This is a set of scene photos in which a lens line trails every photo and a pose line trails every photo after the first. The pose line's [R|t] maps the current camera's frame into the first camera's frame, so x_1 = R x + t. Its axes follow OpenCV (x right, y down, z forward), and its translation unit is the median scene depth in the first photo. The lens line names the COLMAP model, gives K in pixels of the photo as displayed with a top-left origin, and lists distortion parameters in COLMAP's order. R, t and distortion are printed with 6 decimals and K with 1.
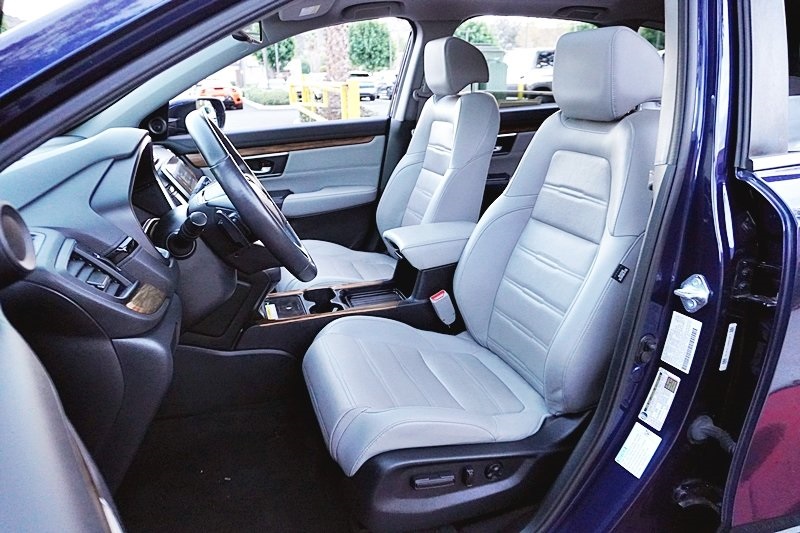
lens RADIAL K [[537.1, 0, 397.4], [0, 537.1, 269.7], [0, 0, 1]] dist [-0.042435, 0.029946]
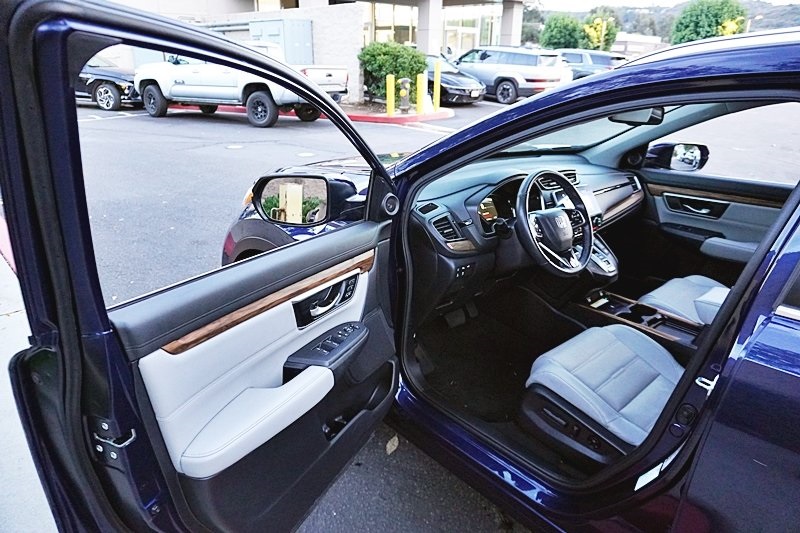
lens RADIAL K [[537.1, 0, 404.5], [0, 537.1, 270.2], [0, 0, 1]] dist [-0.042435, 0.029946]
pose [[0.423107, 0.363969, -0.829763, 0.489032], [-0.344533, 0.911612, 0.224190, -0.099899], [0.838020, 0.191024, 0.511109, -0.134569]]
